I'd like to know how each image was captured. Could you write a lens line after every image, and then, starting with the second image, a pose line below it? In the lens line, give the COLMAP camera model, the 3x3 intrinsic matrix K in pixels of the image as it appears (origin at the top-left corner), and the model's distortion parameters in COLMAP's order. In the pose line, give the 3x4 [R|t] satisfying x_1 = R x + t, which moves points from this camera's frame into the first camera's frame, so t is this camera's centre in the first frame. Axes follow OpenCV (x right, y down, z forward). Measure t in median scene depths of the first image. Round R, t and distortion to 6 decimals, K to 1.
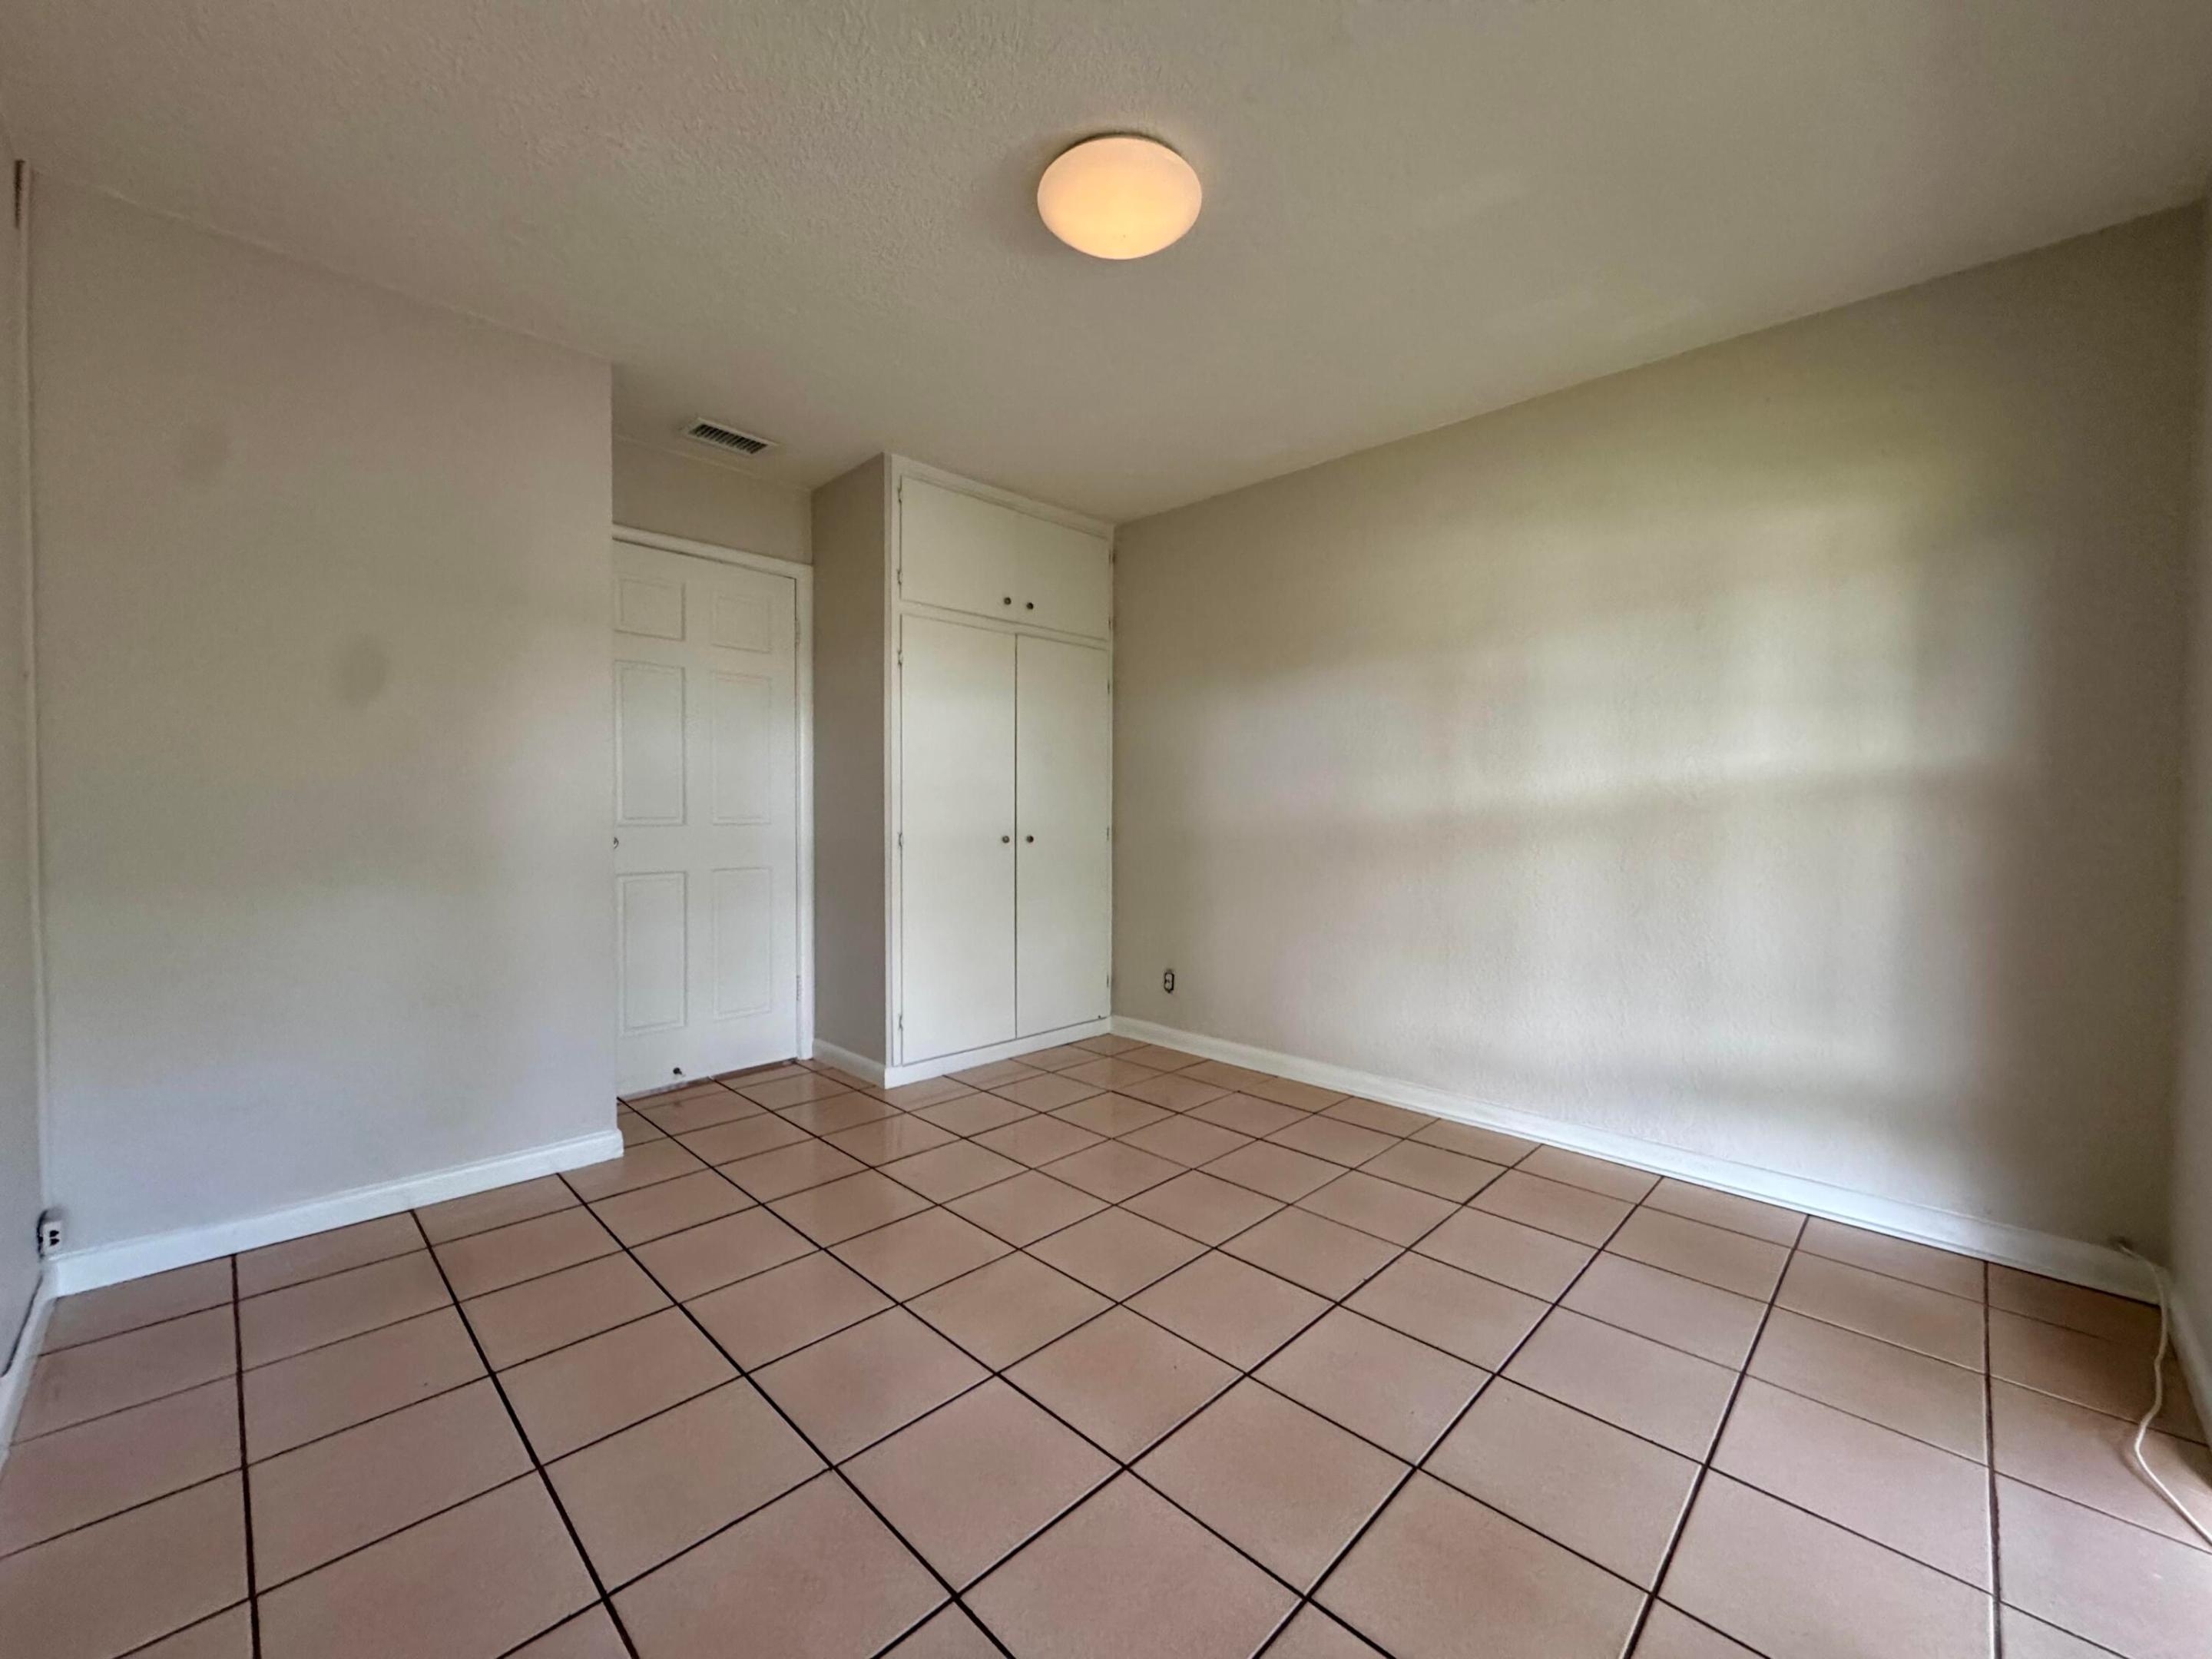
lens RADIAL K [[877.6, 0, 1102.8], [0, 877.6, 829.6], [0, 0, 1]] dist [-0.004070, -0.000090]
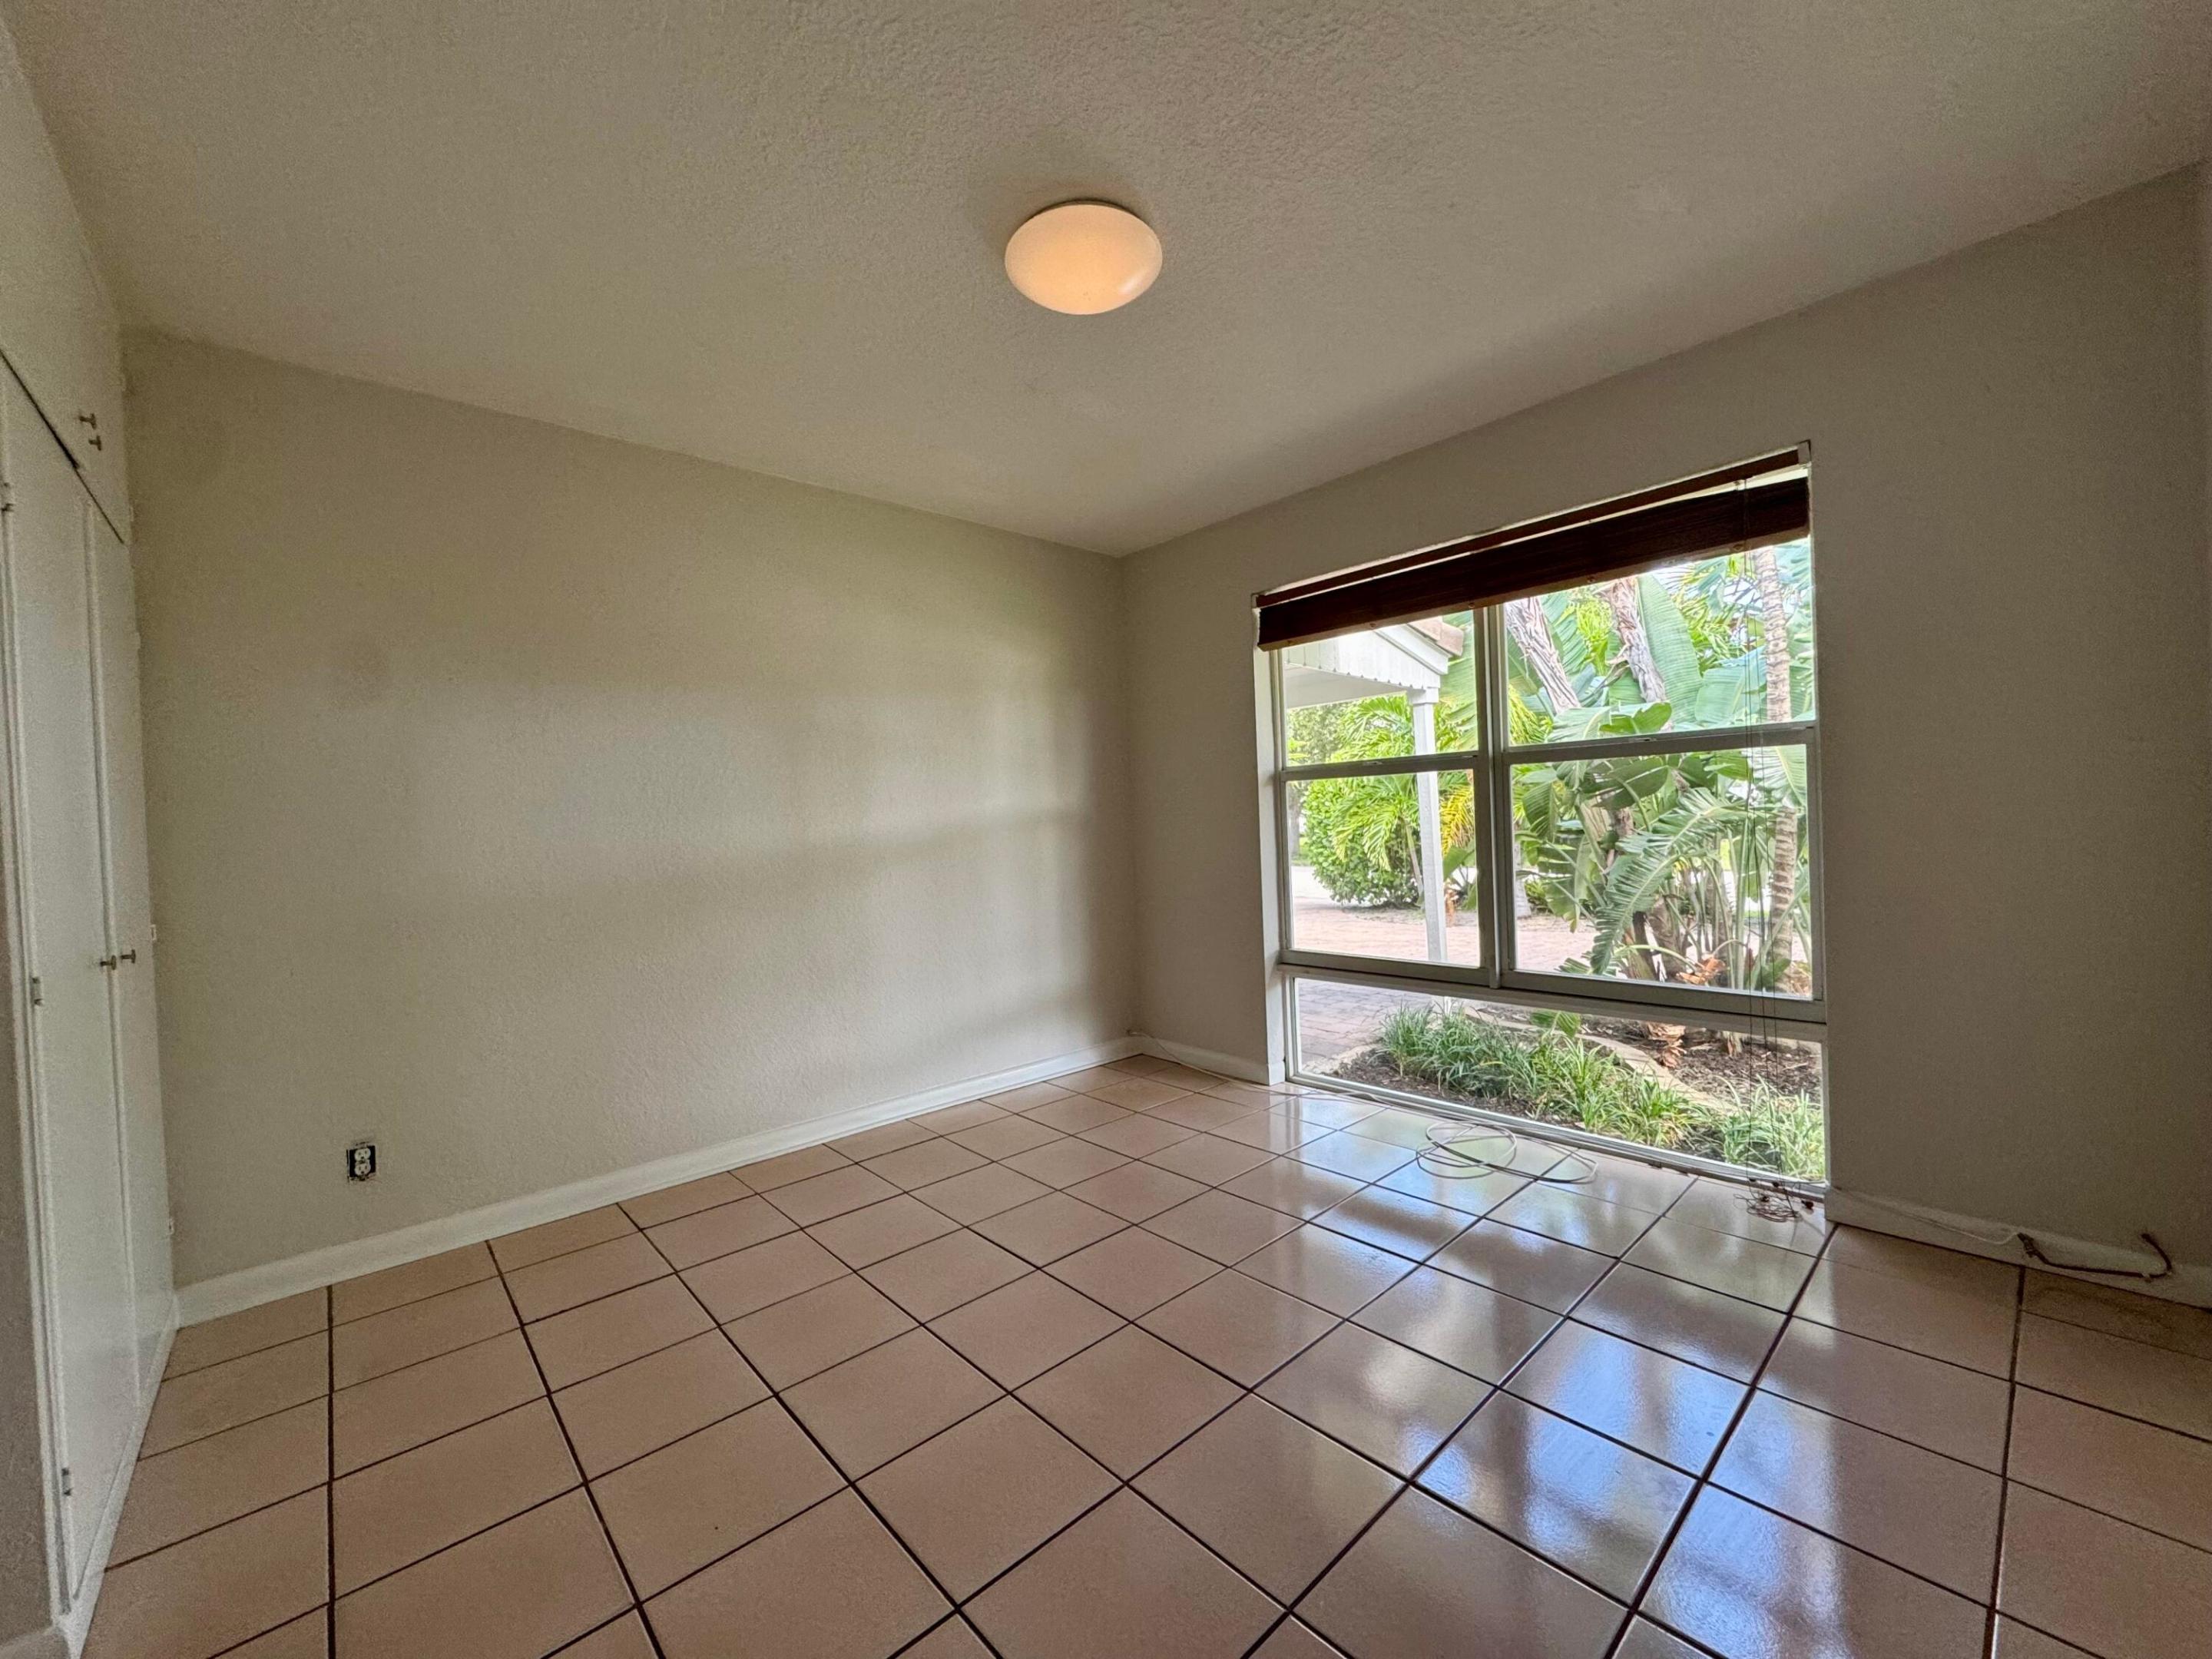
lens RADIAL K [[877.6, 0, 1102.8], [0, 877.6, 829.6], [0, 0, 1]] dist [-0.004070, -0.000090]
pose [[0.061981, -0.019240, 0.997892, -0.722966], [0.065282, 0.997751, 0.015183, -0.041834], [-0.995940, 0.064204, 0.063098, 0.669757]]
